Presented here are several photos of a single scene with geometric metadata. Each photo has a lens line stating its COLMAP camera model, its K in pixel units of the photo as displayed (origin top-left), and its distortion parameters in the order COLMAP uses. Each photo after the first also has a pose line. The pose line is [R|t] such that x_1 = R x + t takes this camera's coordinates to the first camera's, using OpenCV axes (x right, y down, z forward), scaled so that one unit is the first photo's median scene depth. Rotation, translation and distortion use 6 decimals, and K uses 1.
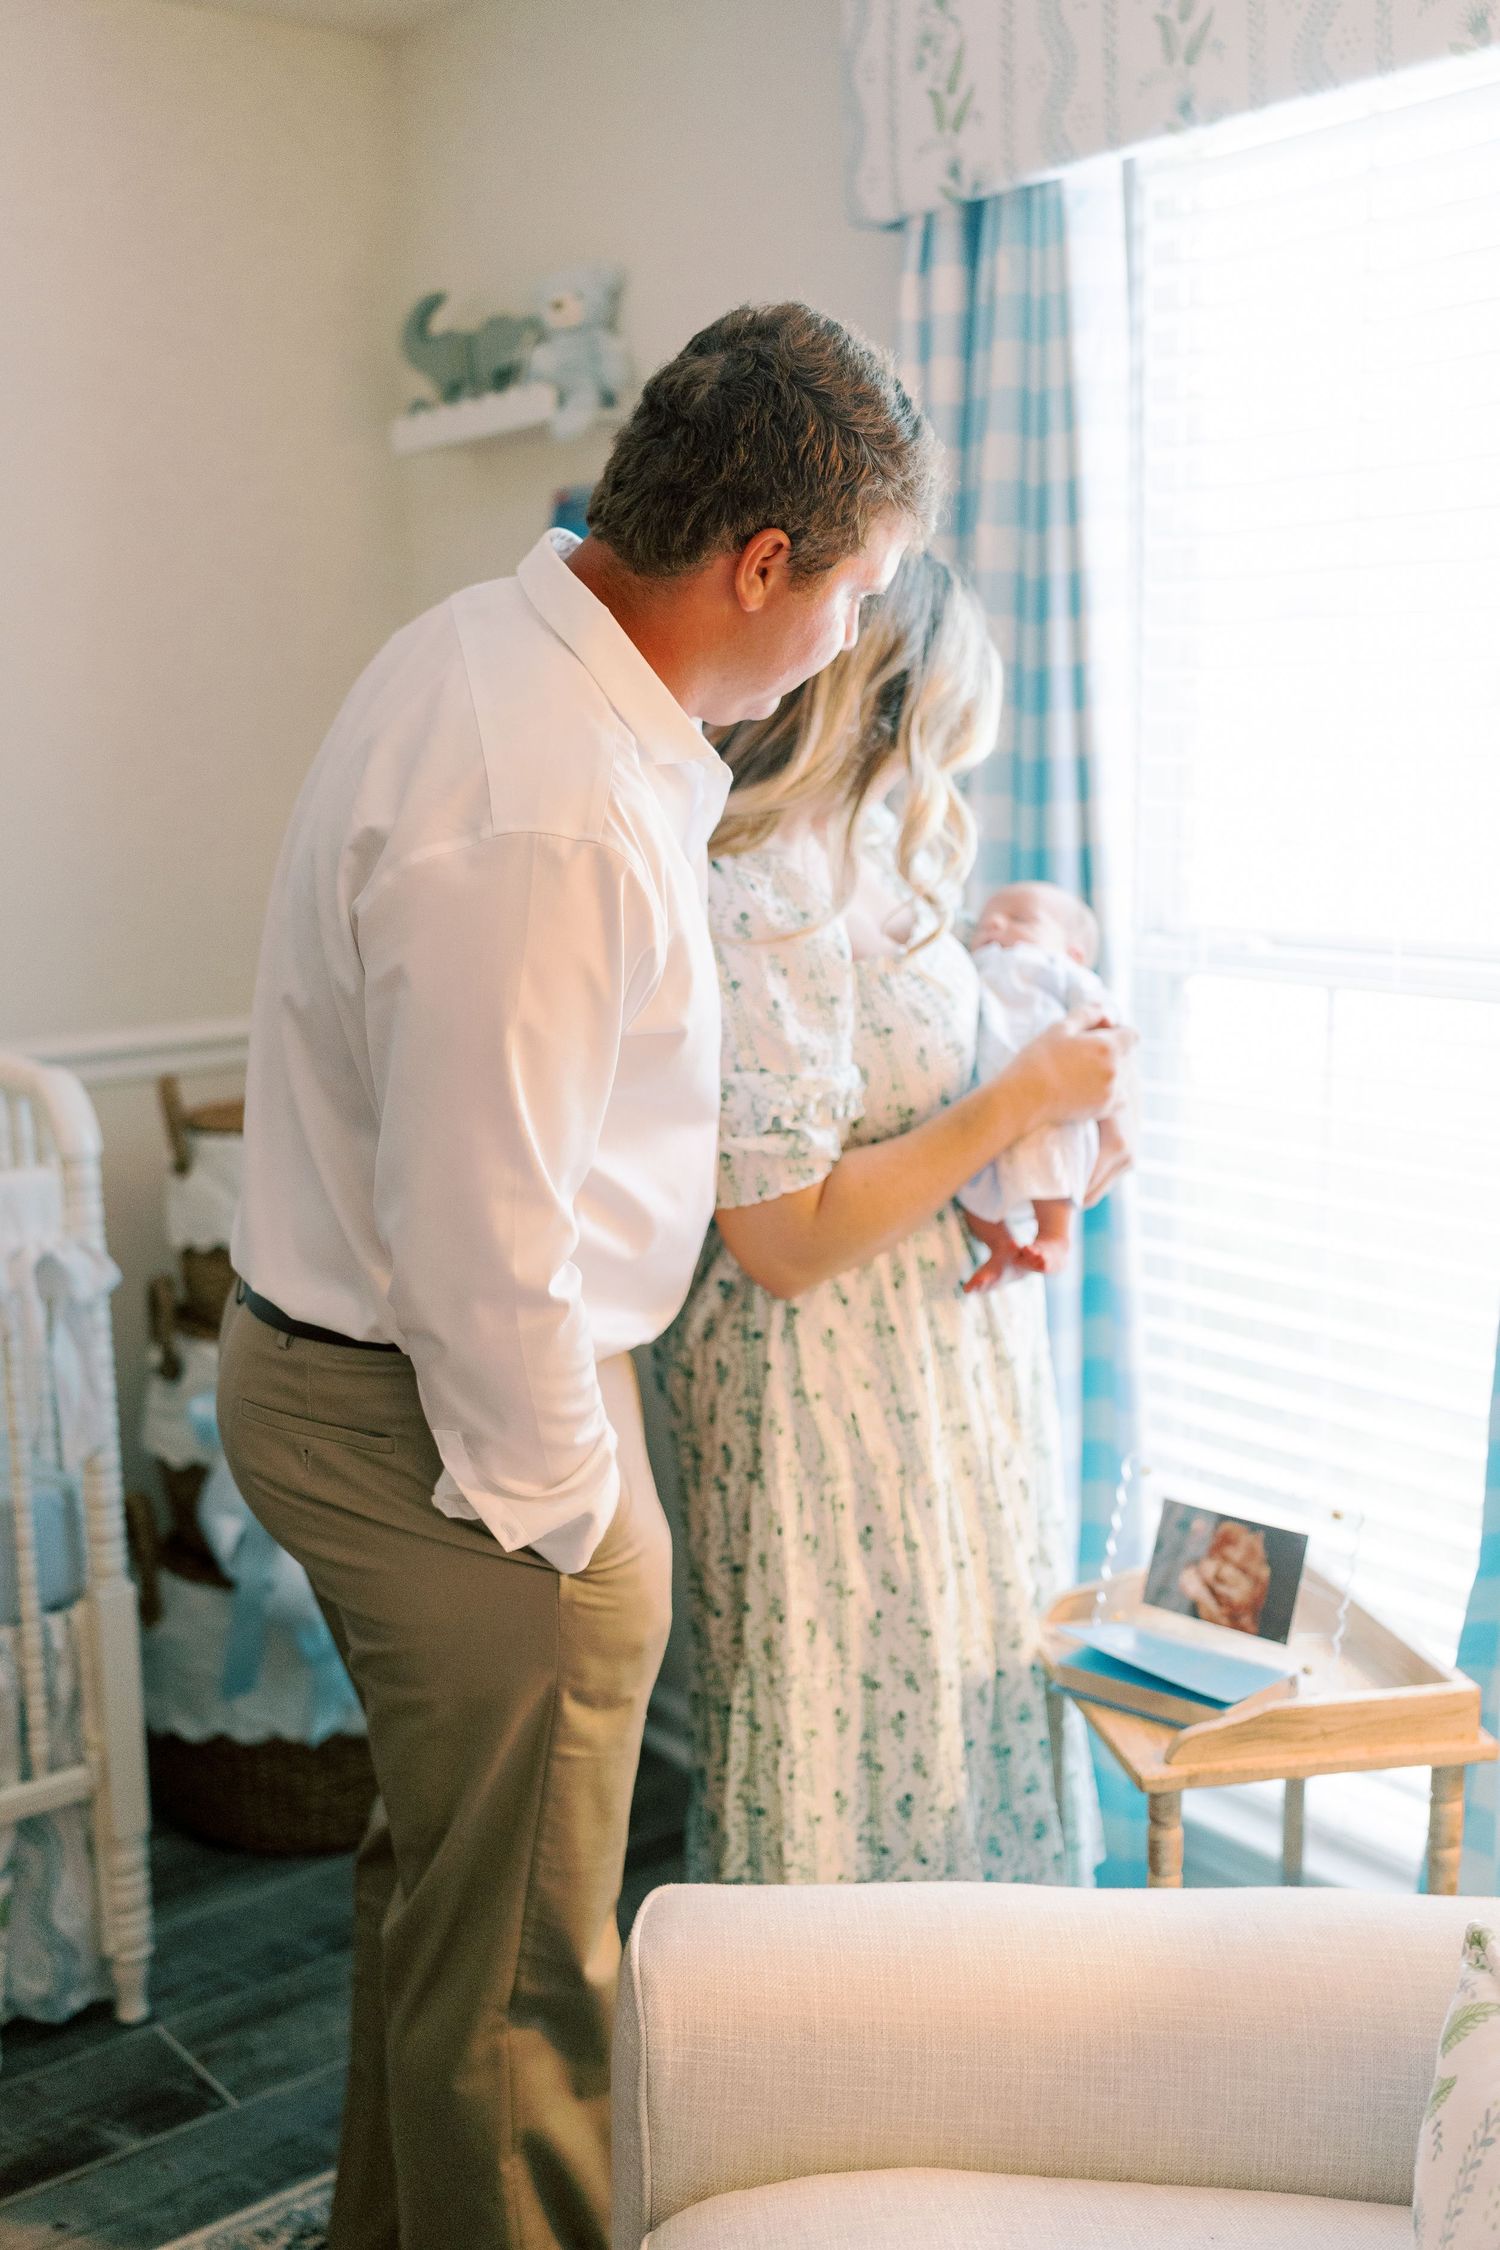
lens RADIAL K [[2289.7, 0, 750.0], [0, 2289.7, 1125.0], [0, 0, 1]] dist [0.001778, 0.023873]
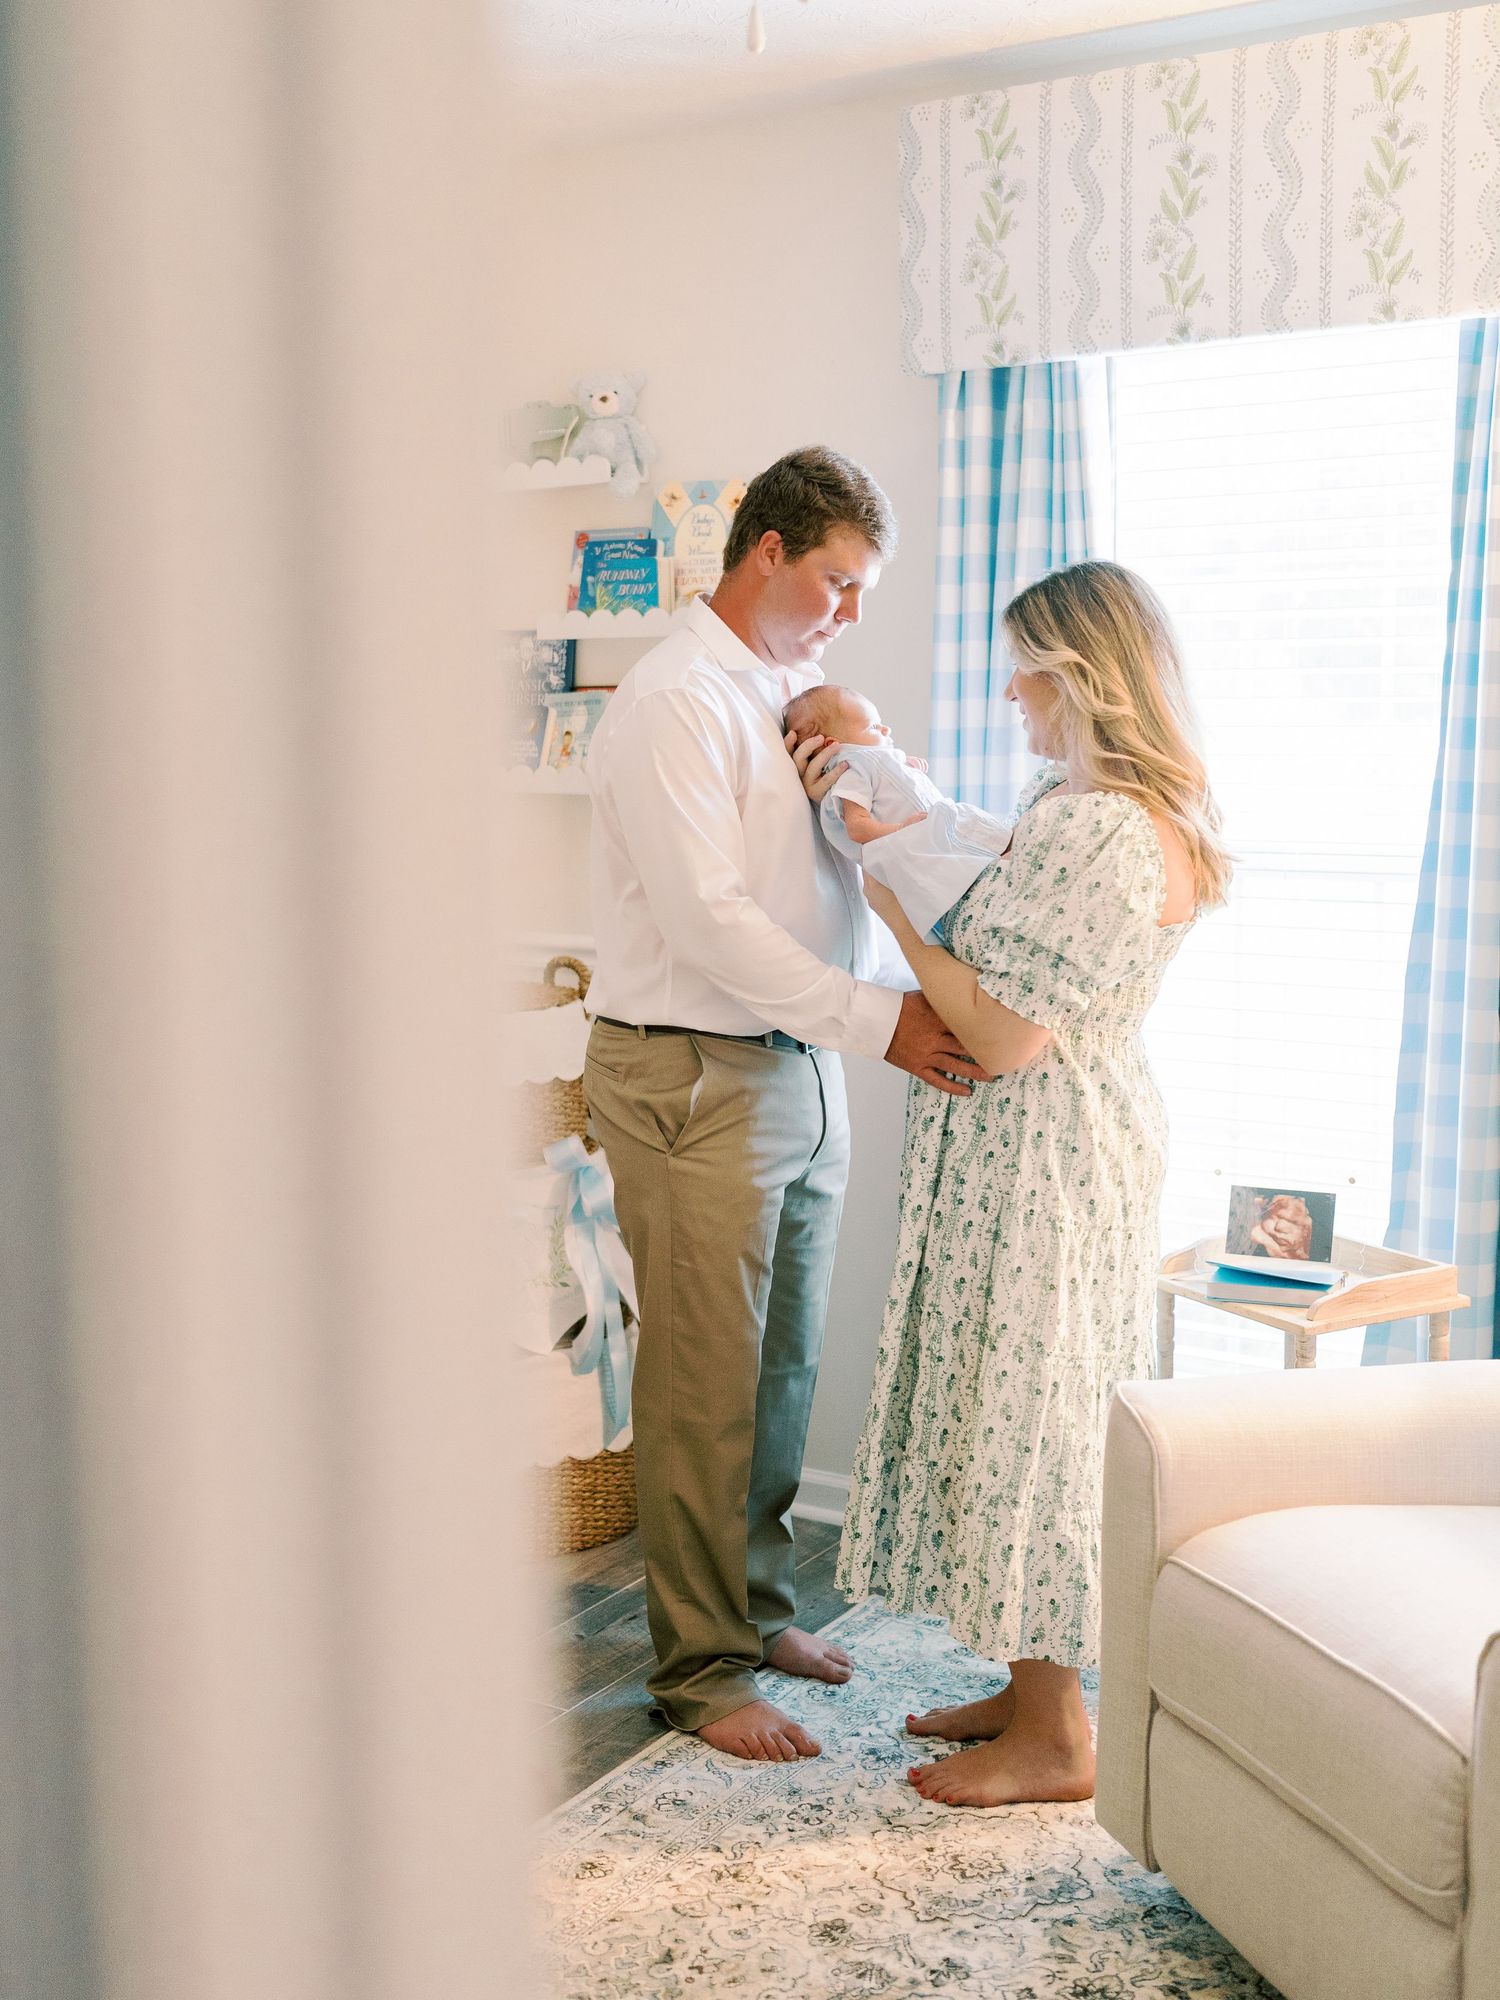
lens RADIAL K [[2333.7, 0, 721.9], [0, 2333.7, 979.4], [0, 0, 1]] dist [0.001388, 0.025966]
pose [[0.947592, -0.033973, 0.317673, -0.577343], [0.052328, 0.997406, -0.049427, 0.069257], [-0.315169, 0.063460, 0.946911, -0.379403]]
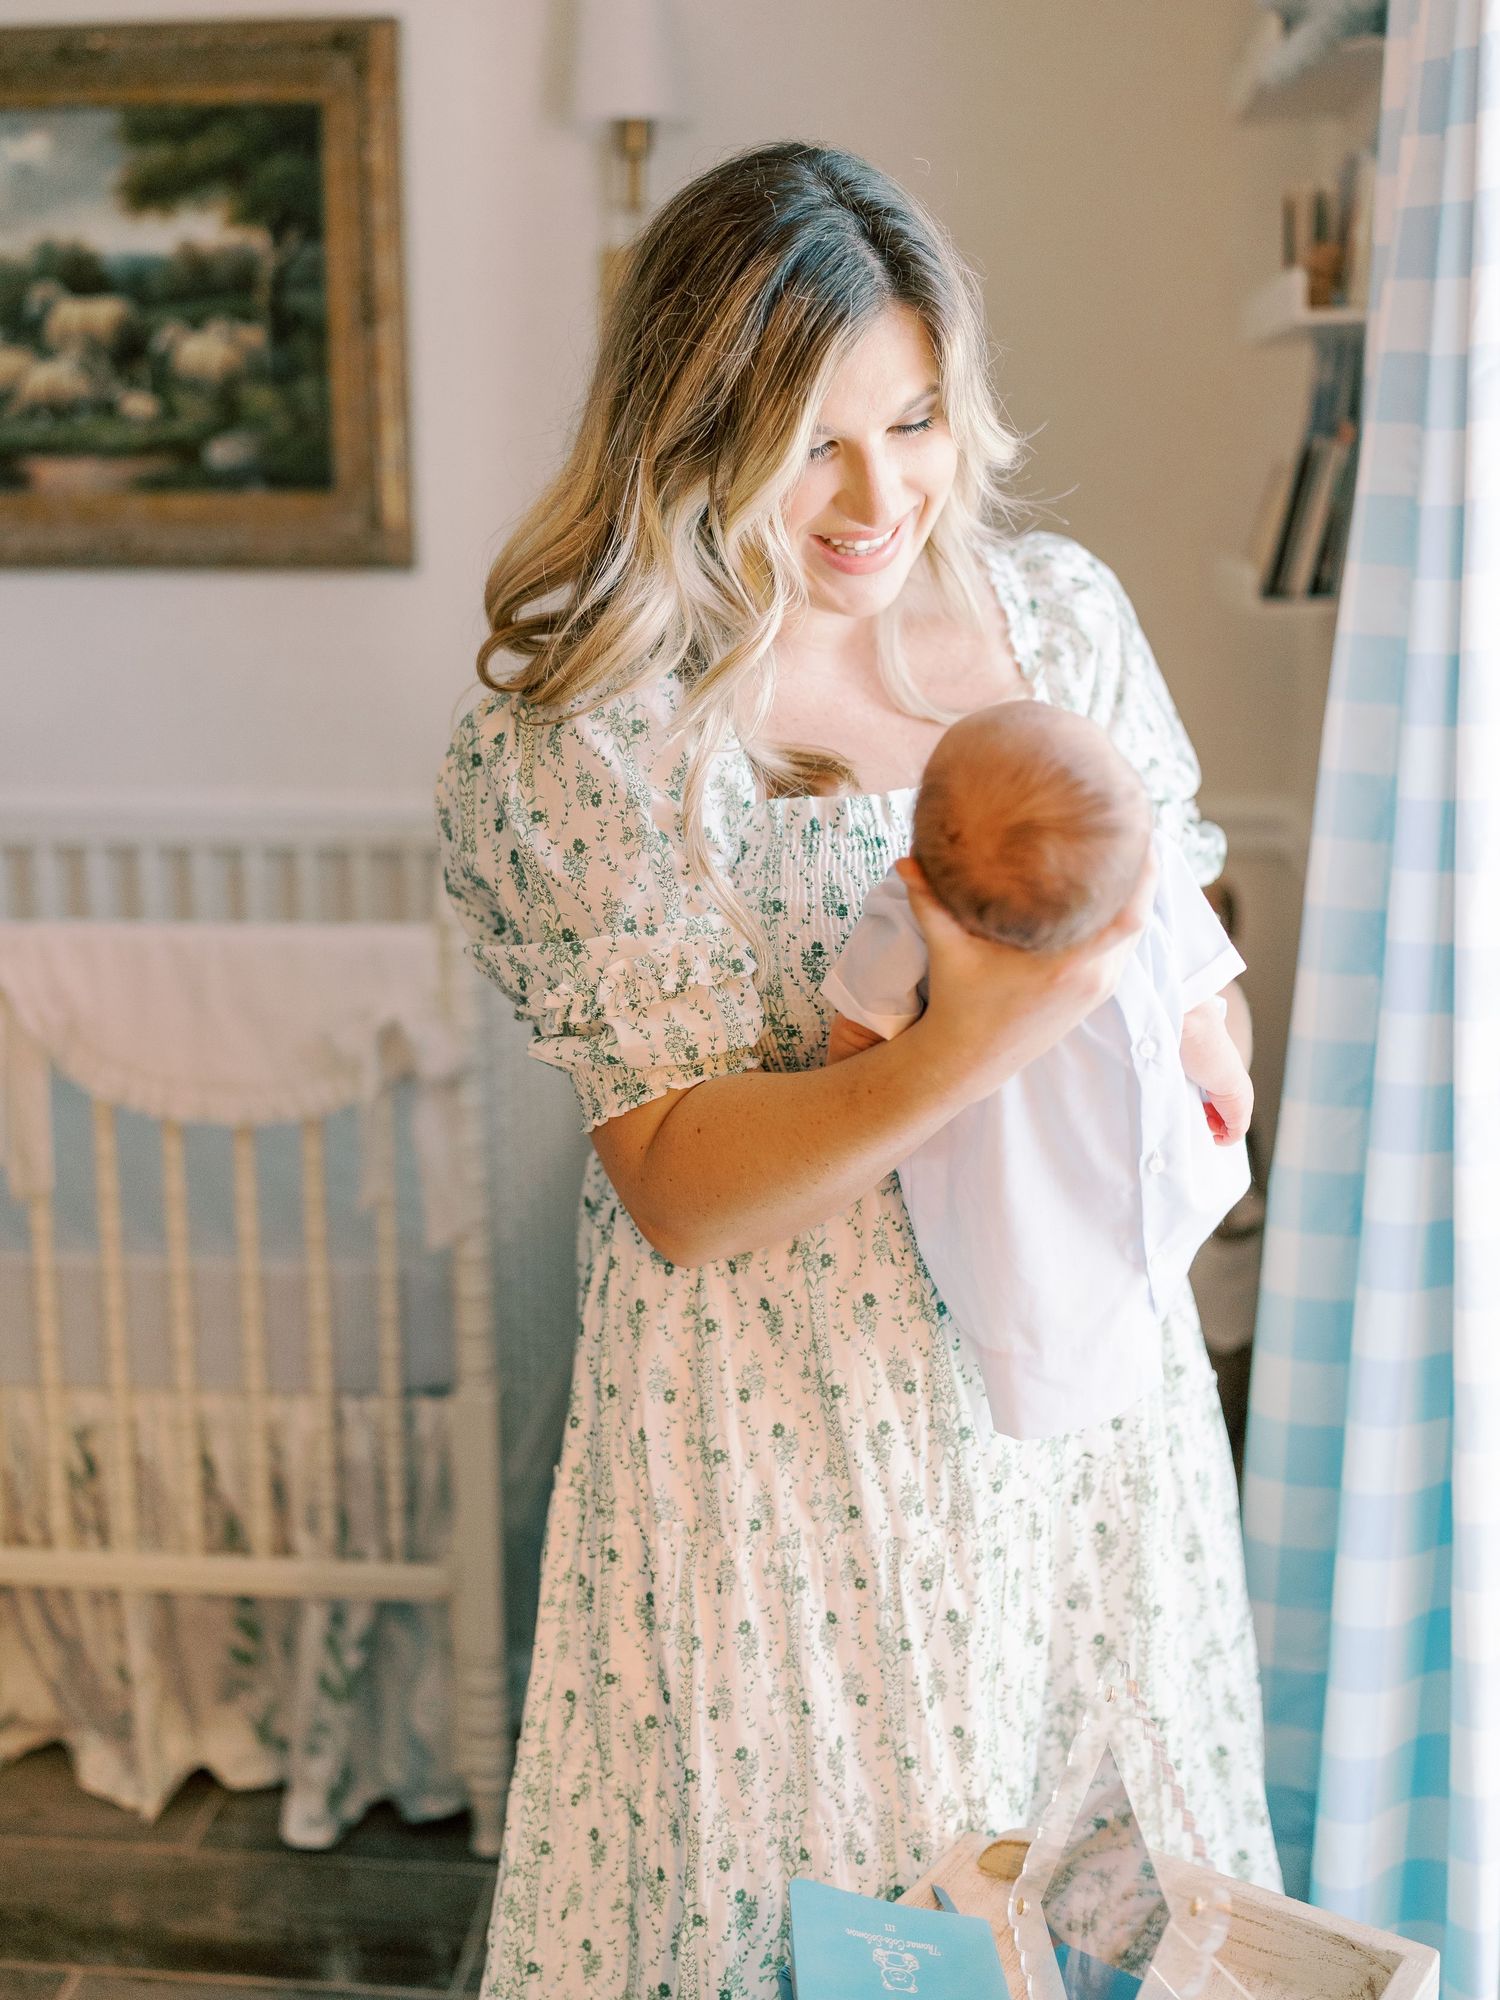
lens RADIAL K [[2173.7, 0, 745.7], [0, 2173.7, 863.4], [0, 0, 1]] dist [0.002765, 0.006292]
pose [[0.747376, 0.130896, -0.651379, 0.364292], [-0.138003, 0.989602, 0.040522, -0.061686], [0.649911, 0.059607, 0.757669, 0.409735]]
